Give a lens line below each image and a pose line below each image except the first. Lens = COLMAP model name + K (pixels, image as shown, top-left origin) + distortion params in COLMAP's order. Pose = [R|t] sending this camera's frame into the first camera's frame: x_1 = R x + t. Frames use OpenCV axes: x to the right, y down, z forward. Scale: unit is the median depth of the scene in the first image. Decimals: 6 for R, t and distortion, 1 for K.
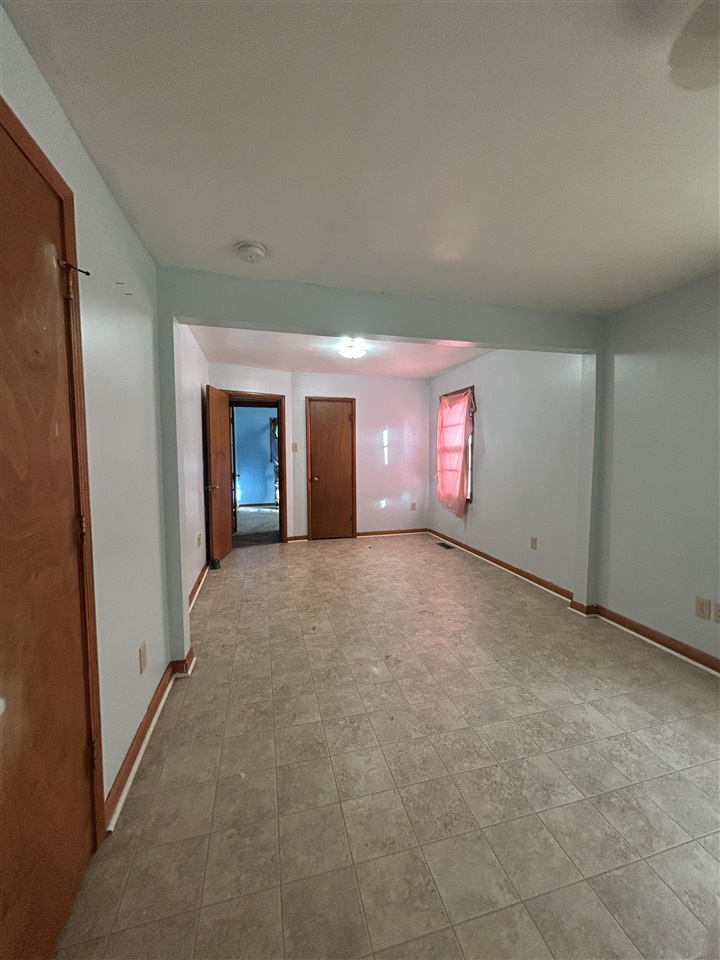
lens RADIAL K [[383.4, 0, 367.7], [0, 383.4, 481.4], [0, 0, 1]] dist [0.000321, 0.000022]
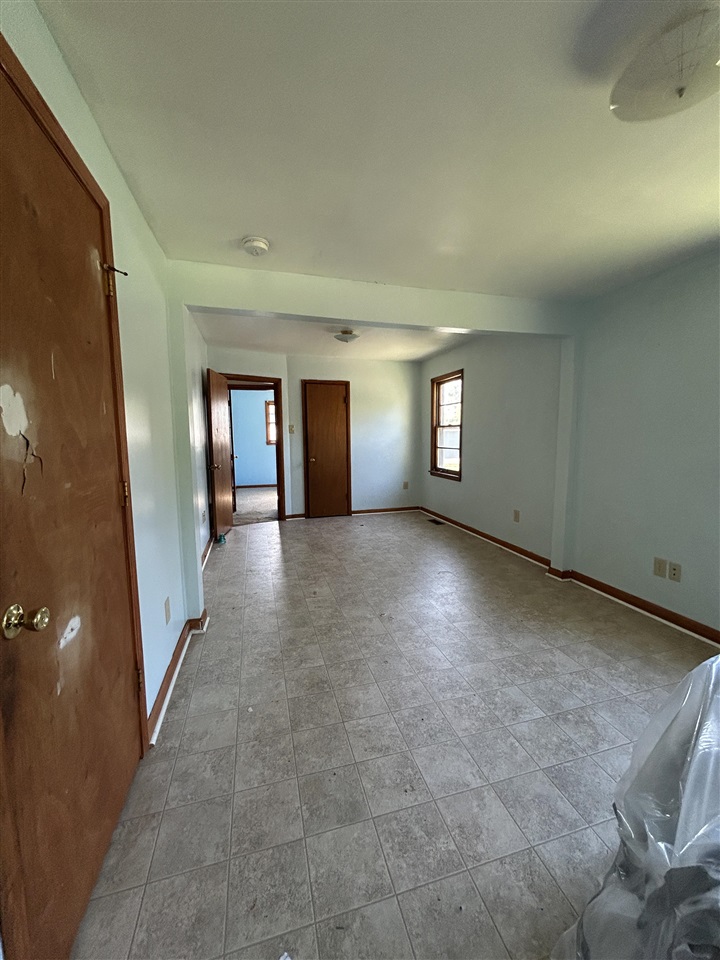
lens RADIAL K [[383.4, 0, 367.7], [0, 383.4, 481.4], [0, 0, 1]] dist [0.000321, 0.000022]
pose [[0.999815, -0.007029, 0.017889, -0.009900], [0.006280, 0.999117, 0.041552, 0.032031], [-0.018166, -0.041432, 0.998976, -0.140432]]
